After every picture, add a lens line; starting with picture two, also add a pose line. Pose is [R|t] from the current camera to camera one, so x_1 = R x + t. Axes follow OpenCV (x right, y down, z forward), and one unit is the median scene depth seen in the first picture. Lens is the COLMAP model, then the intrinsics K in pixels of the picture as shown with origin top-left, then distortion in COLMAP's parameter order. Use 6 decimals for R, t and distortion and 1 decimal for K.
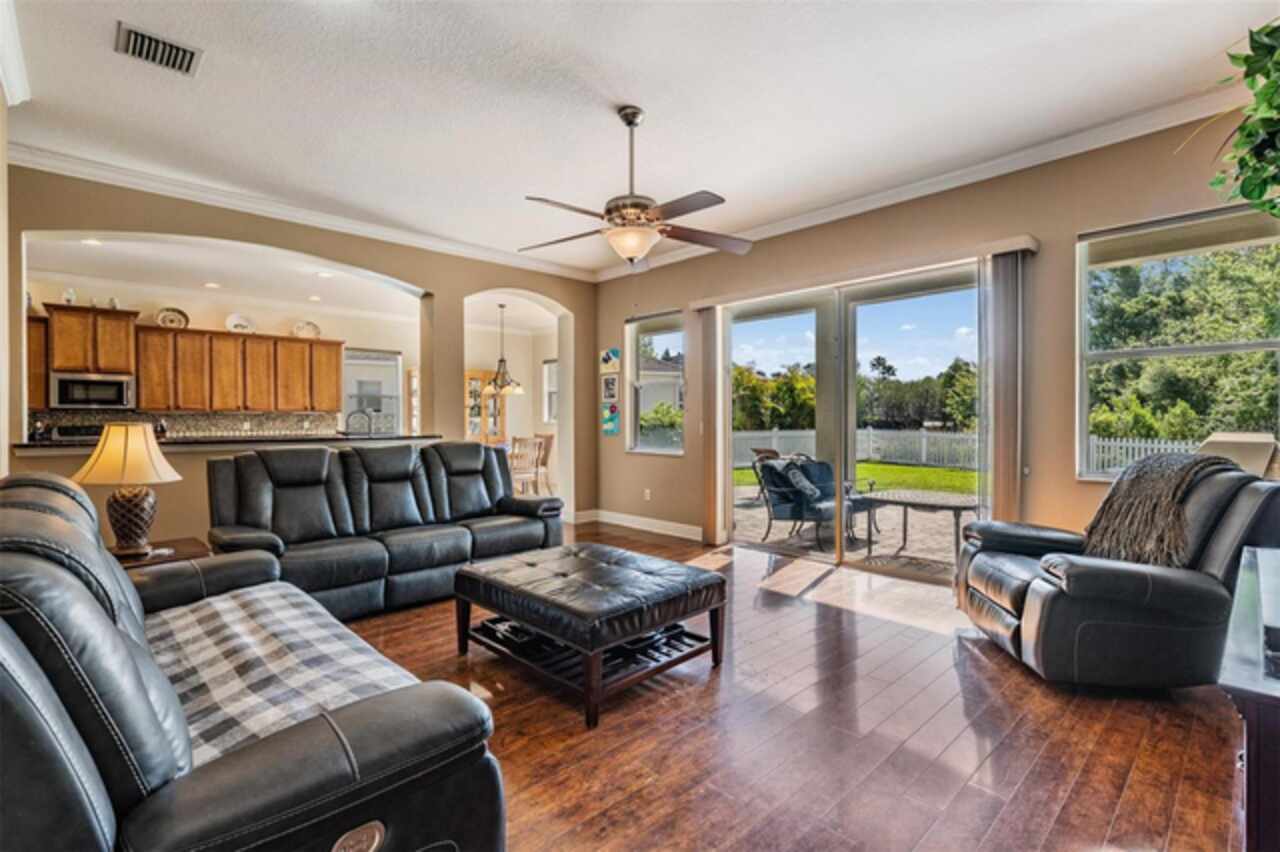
lens RADIAL K [[578.4, 0, 629.9], [0, 578.4, 429.6], [0, 0, 1]] dist [0.000626, -0.000412]
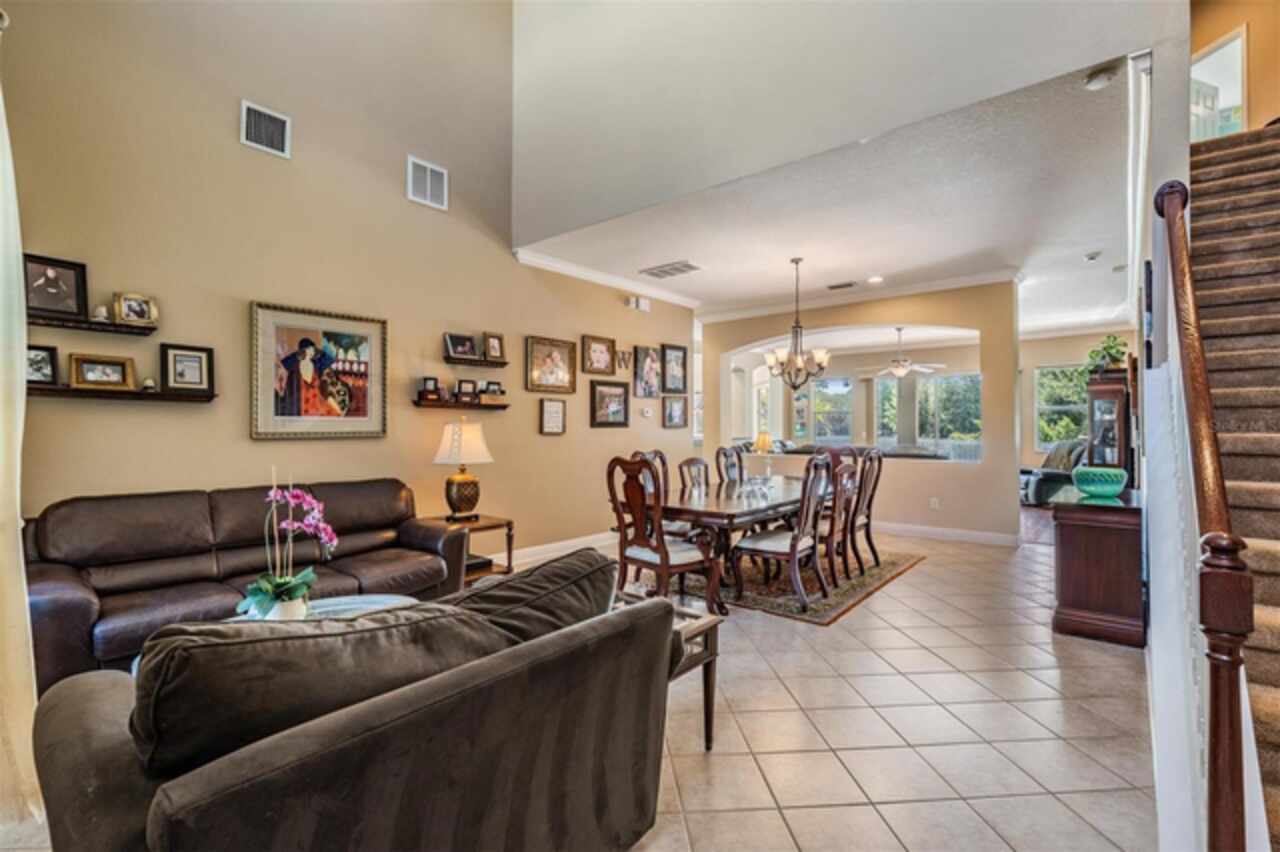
lens RADIAL K [[578.4, 0, 628.7], [0, 578.4, 426.3], [0, 0, 1]] dist [0.000626, -0.000412]
pose [[0.993196, -0.000033, 0.116453, -0.377122], [0.002519, 0.999772, -0.021201, 0.004222], [-0.116426, 0.021350, 0.992970, -0.388476]]
